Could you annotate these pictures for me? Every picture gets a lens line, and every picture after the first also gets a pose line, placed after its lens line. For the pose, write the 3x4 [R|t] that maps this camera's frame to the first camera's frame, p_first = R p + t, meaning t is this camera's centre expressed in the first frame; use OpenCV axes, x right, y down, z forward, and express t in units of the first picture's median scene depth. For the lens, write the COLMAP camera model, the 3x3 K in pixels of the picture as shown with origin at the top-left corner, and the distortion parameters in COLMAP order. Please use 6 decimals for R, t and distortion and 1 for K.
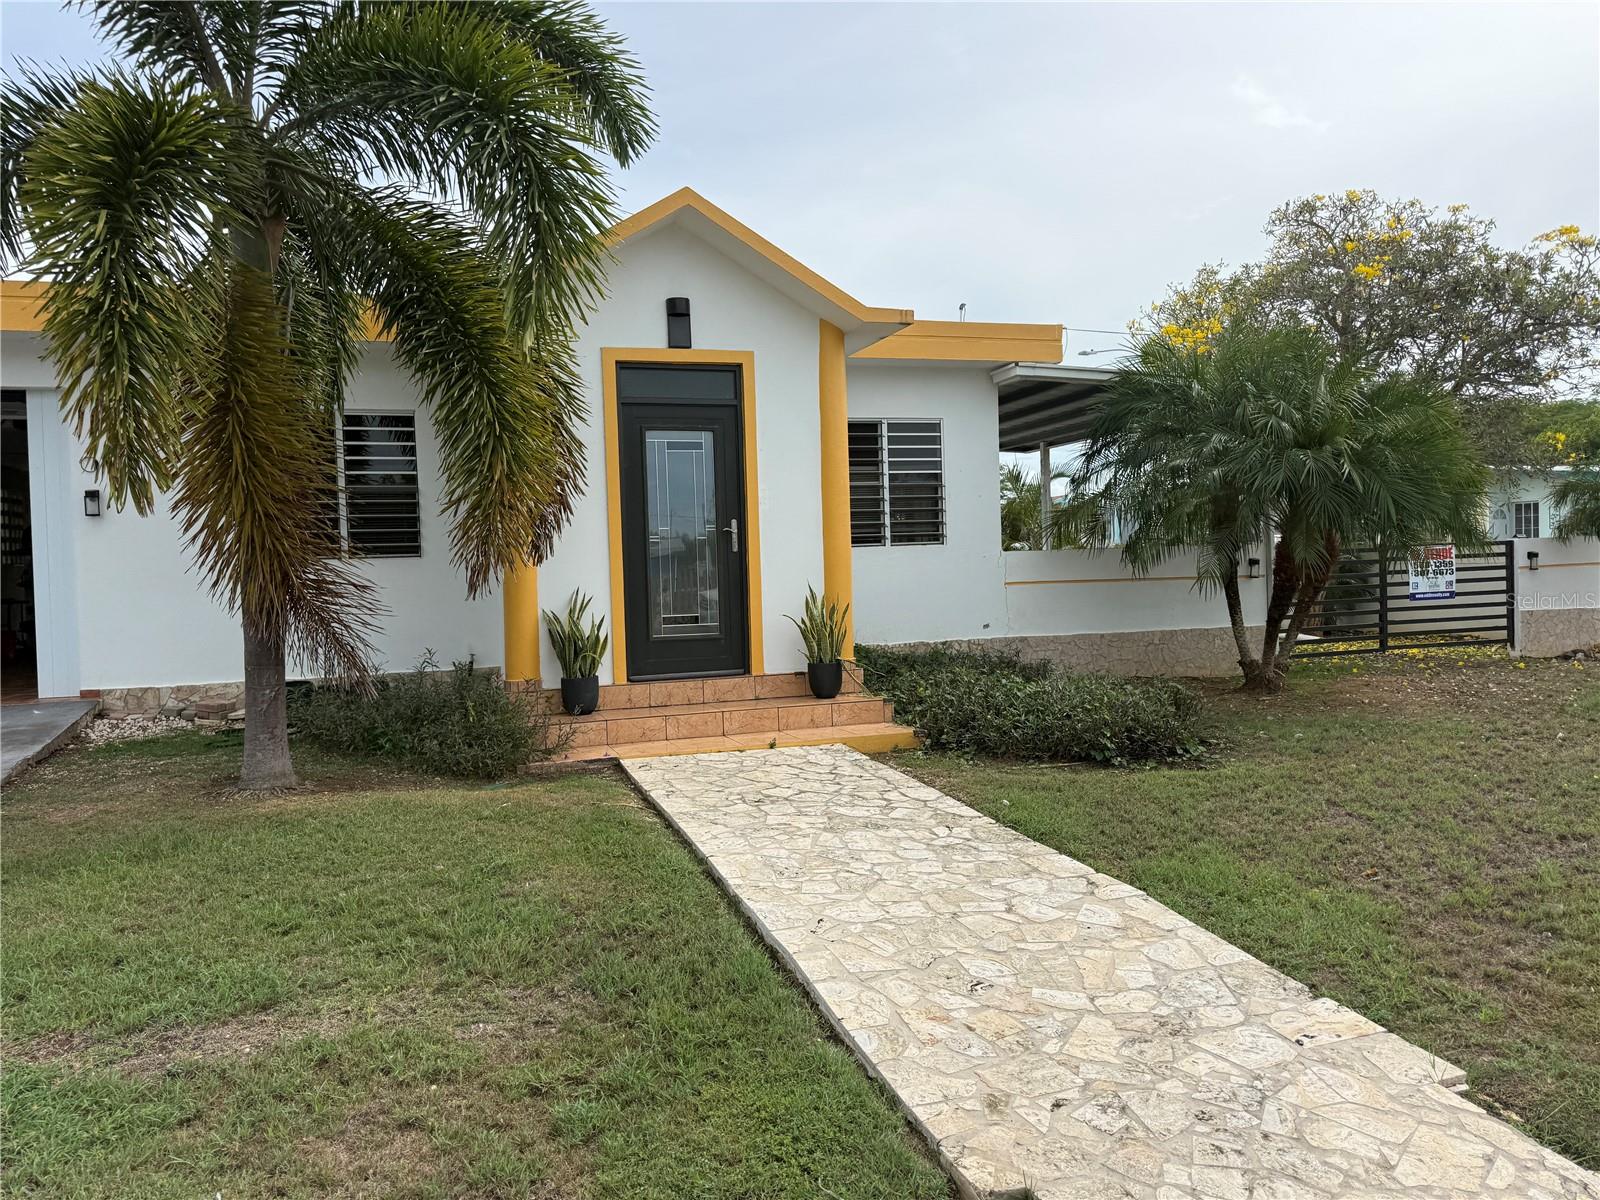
lens RADIAL K [[1121.8, 0, 796.0], [0, 1121.8, 595.3], [0, 0, 1]] dist [0.075783, -0.100156]
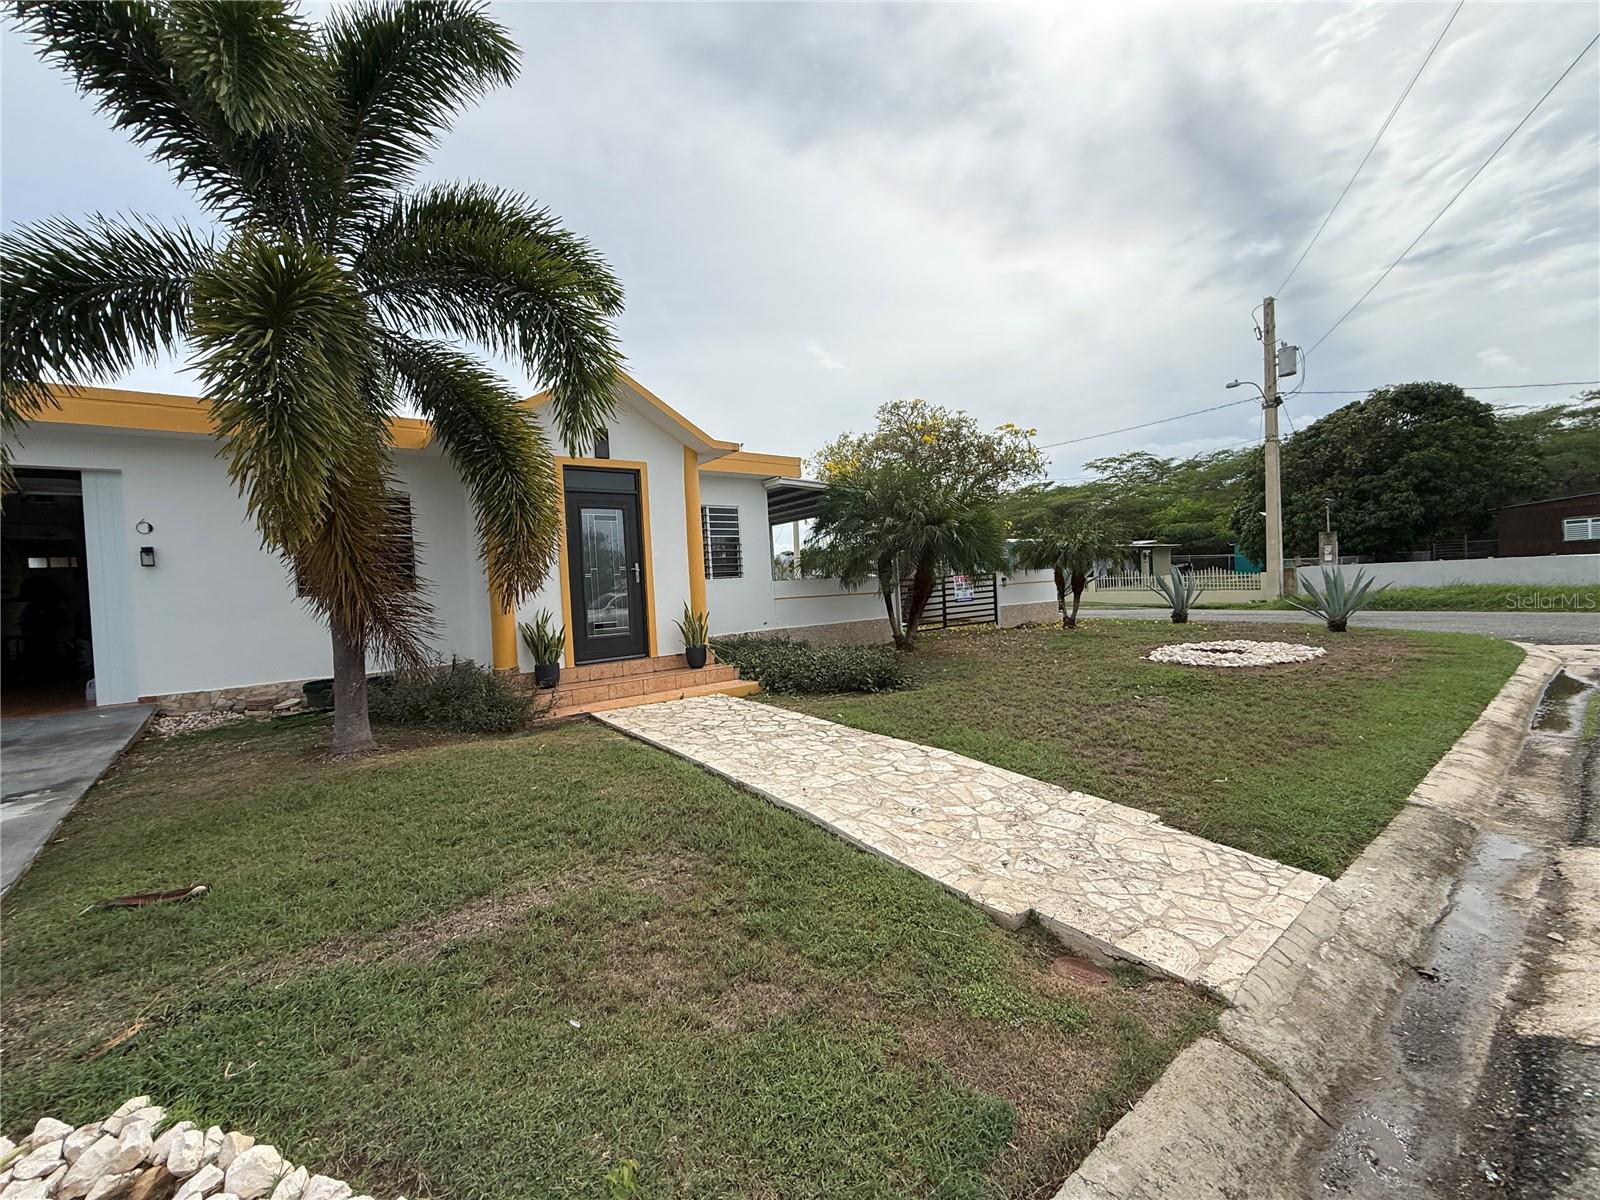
lens RADIAL K [[634.6, 0, 792.1], [0, 634.6, 597.3], [0, 0, 1]] dist [0.002774, -0.000816]
pose [[0.942216, -0.027311, 0.333892, -0.164754], [0.035707, 0.999181, -0.019033, 0.008897], [-0.333099, 0.029856, 0.942419, 0.050354]]
